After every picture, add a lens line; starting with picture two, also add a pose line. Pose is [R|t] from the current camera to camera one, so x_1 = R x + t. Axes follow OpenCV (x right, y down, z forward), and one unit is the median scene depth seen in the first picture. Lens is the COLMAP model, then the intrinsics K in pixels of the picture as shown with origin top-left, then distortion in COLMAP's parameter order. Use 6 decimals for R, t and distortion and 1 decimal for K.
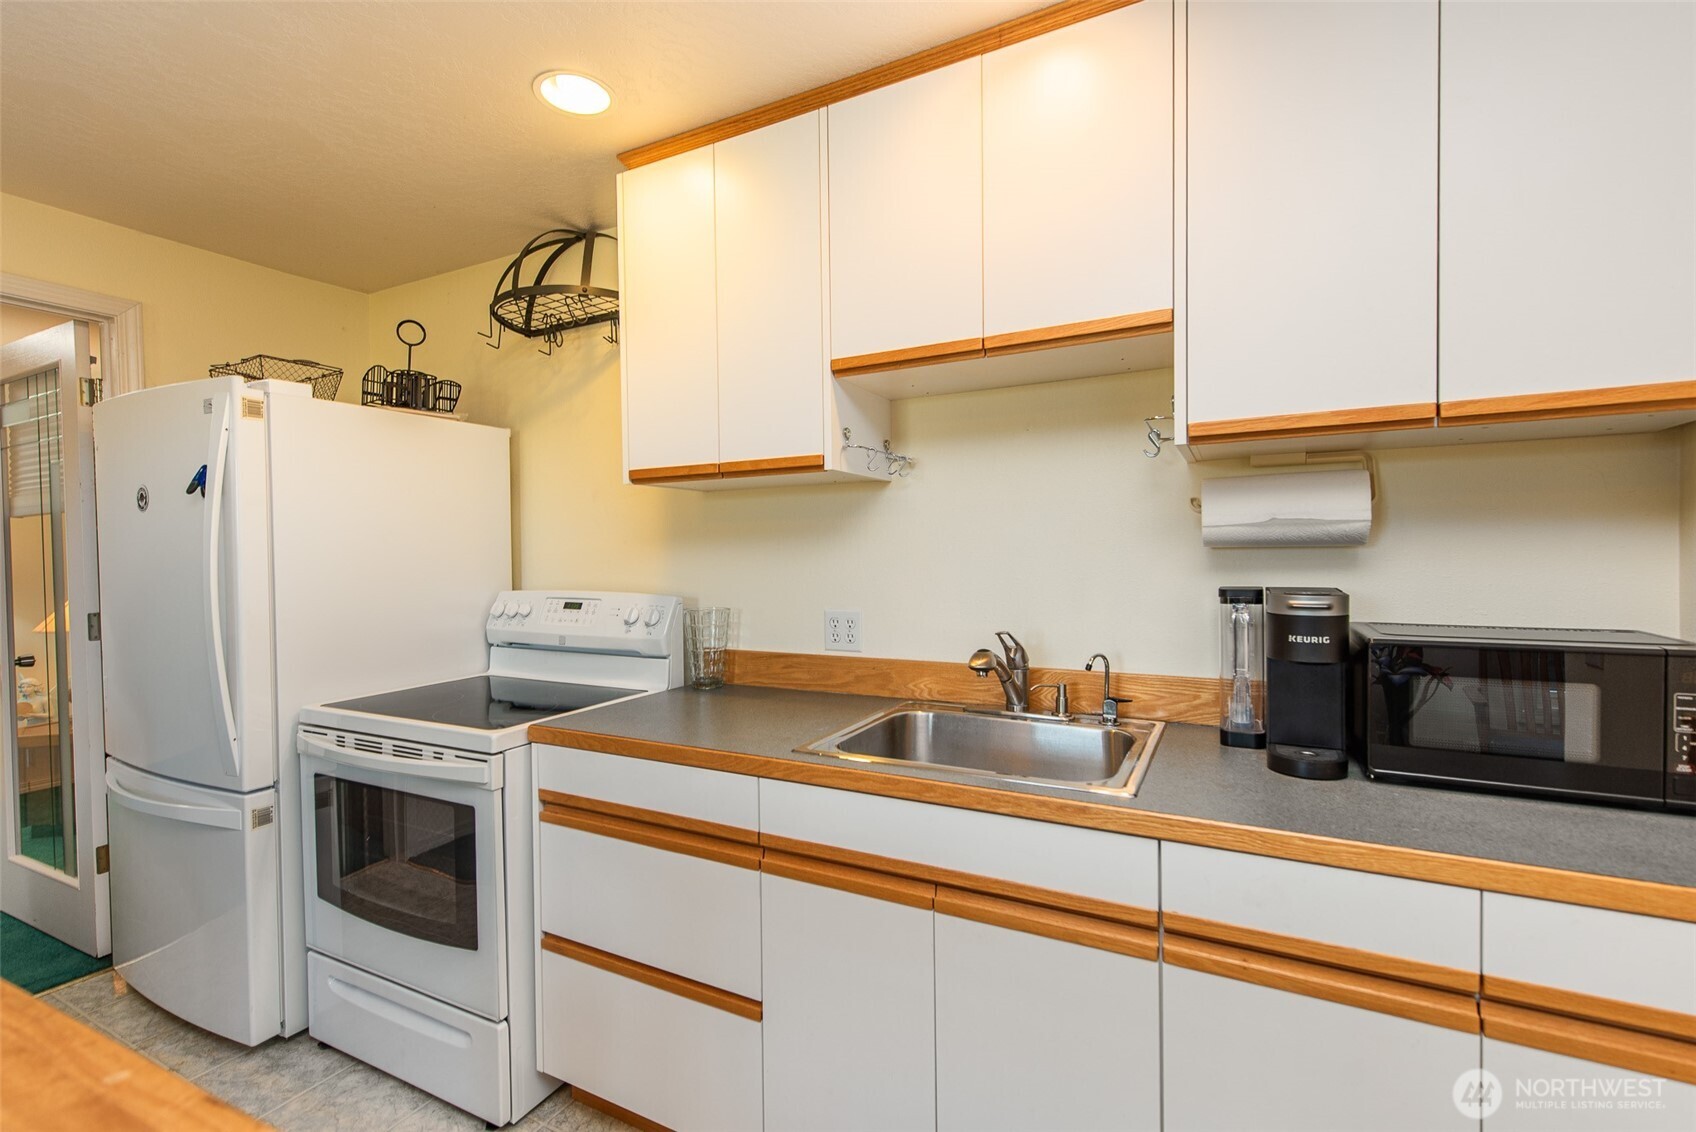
lens RADIAL K [[771.7, 0, 848.3], [0, 771.7, 572.0], [0, 0, 1]] dist [0.021134, 0.000095]
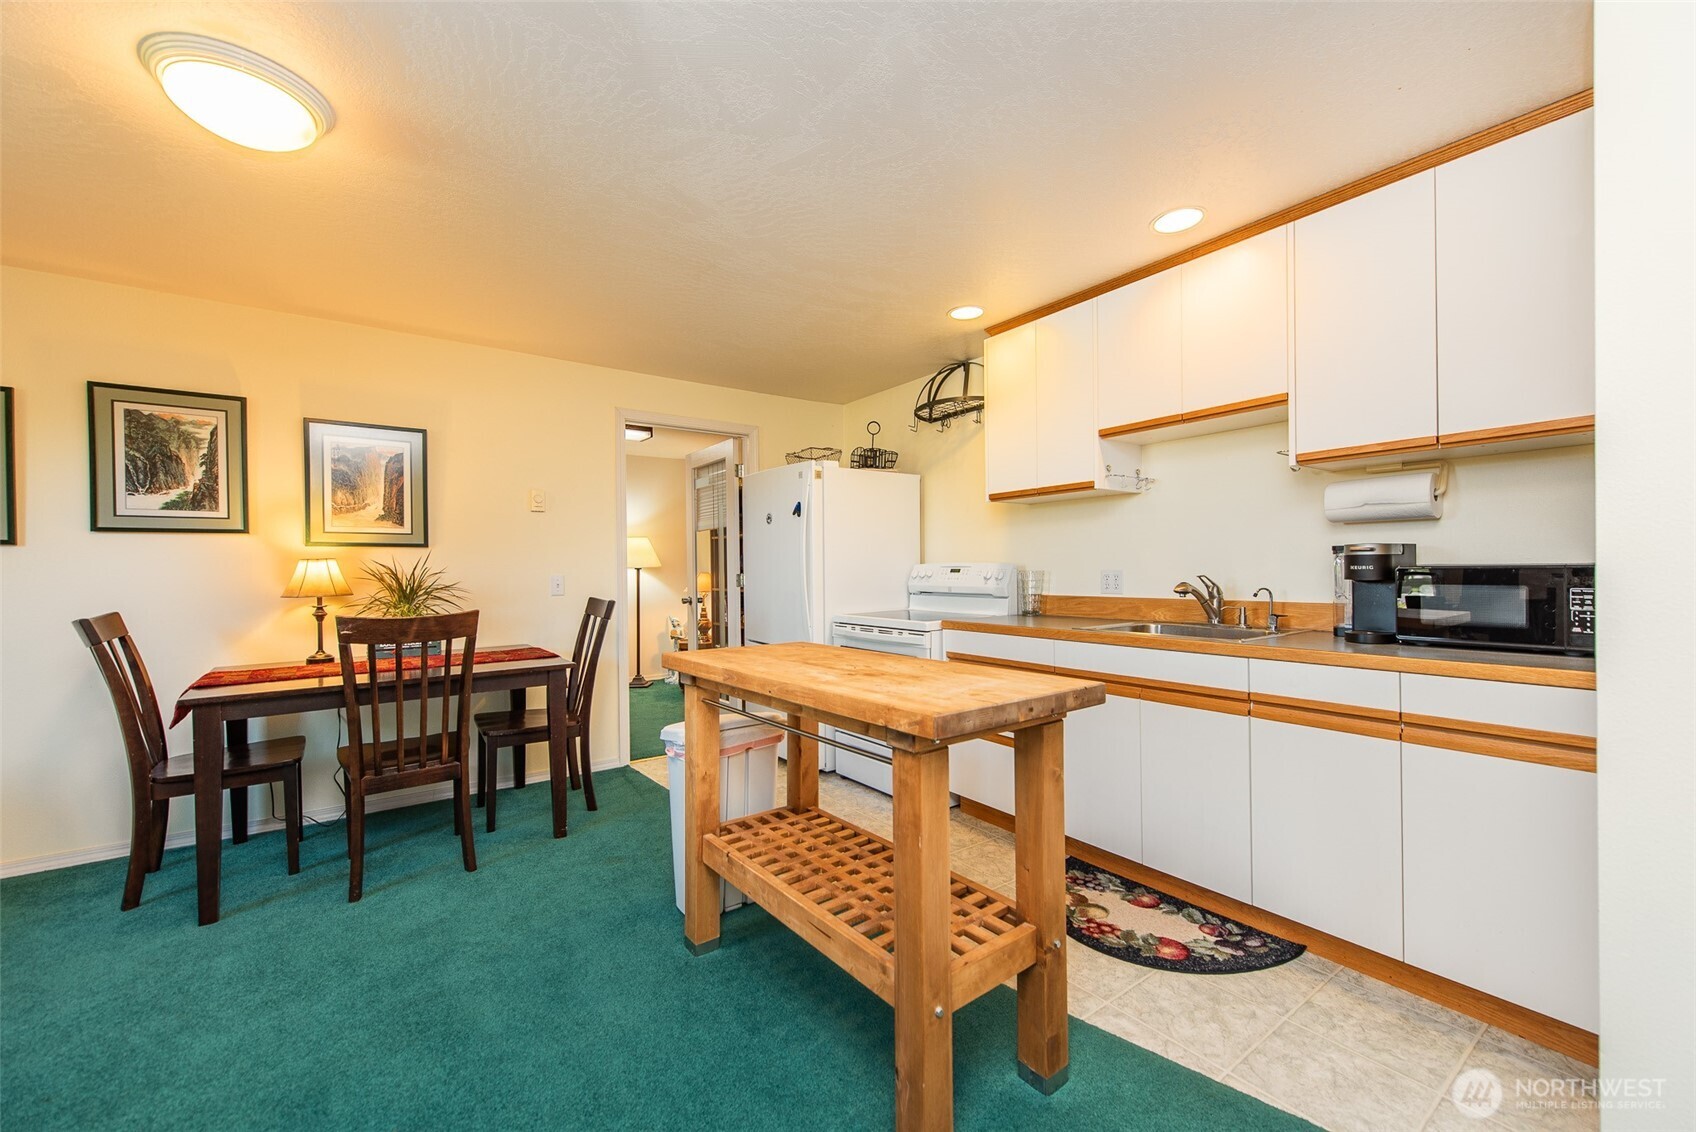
lens RADIAL K [[665.0, 0, 850.9], [0, 665.0, 572.6], [0, 0, 1]] dist [0.004020, 0.000186]
pose [[0.900408, 0.003642, -0.435031, 0.113052], [-0.009787, 0.999881, -0.011885, 0.077528], [0.434936, 0.014959, 0.900337, -0.568470]]
